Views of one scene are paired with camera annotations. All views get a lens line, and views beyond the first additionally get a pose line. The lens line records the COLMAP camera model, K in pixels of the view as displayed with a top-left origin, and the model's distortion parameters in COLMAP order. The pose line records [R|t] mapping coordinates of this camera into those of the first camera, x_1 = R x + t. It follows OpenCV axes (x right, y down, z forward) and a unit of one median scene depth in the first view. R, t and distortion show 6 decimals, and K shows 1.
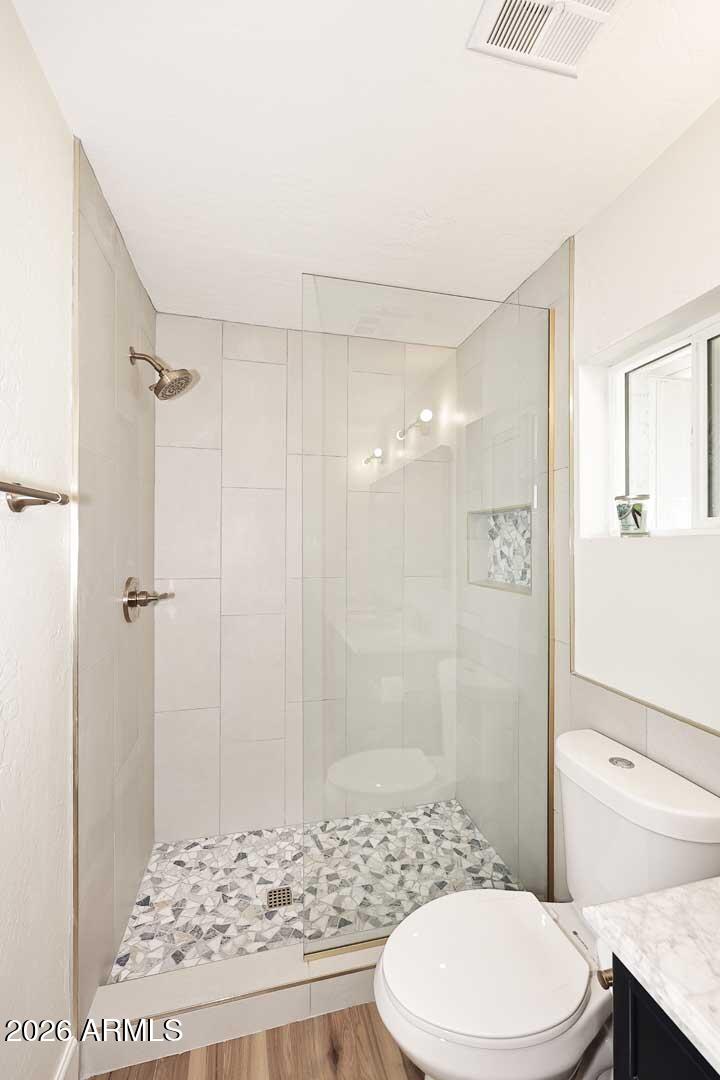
lens RADIAL K [[442.0, 0, 361.1], [0, 442.0, 543.9], [0, 0, 1]] dist [-0.002311, 0.000369]
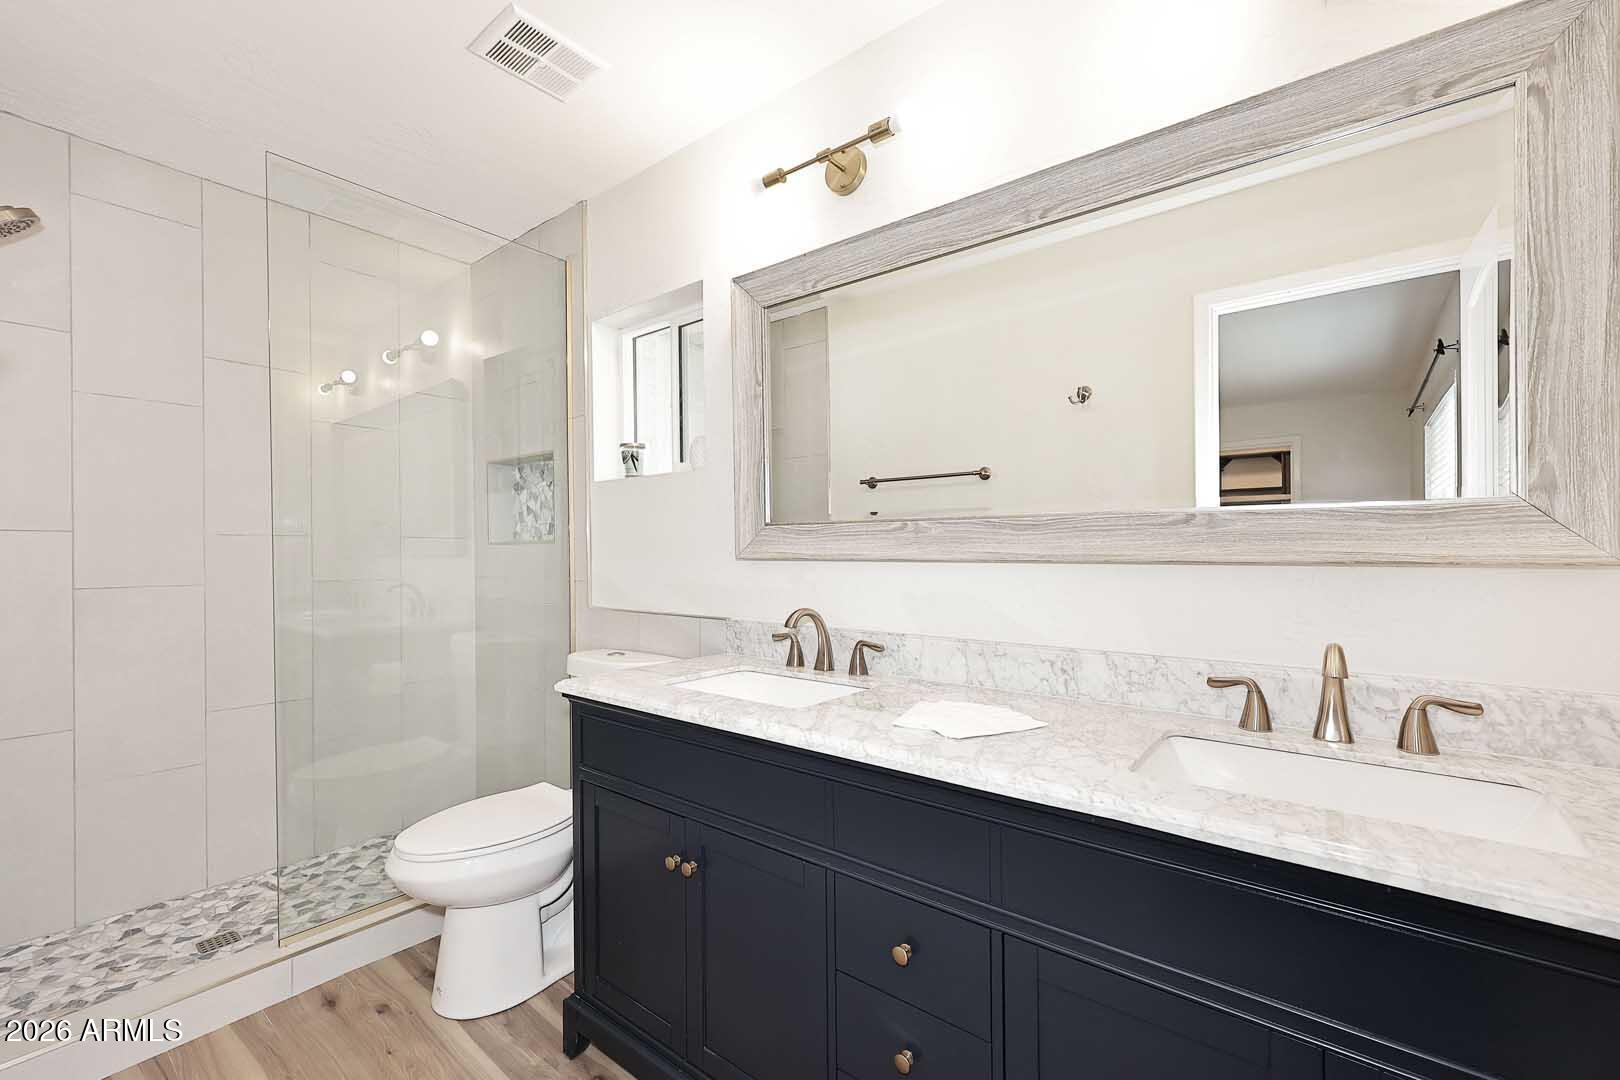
lens RADIAL K [[663.0, 0, 818.2], [0, 663.0, 550.7], [0, 0, 1]] dist [-0.002311, 0.000369]
pose [[0.778922, -0.010370, 0.627035, -0.074157], [0.008308, 0.999946, 0.006216, 0.110120], [-0.627066, 0.000367, 0.778966, -0.450187]]
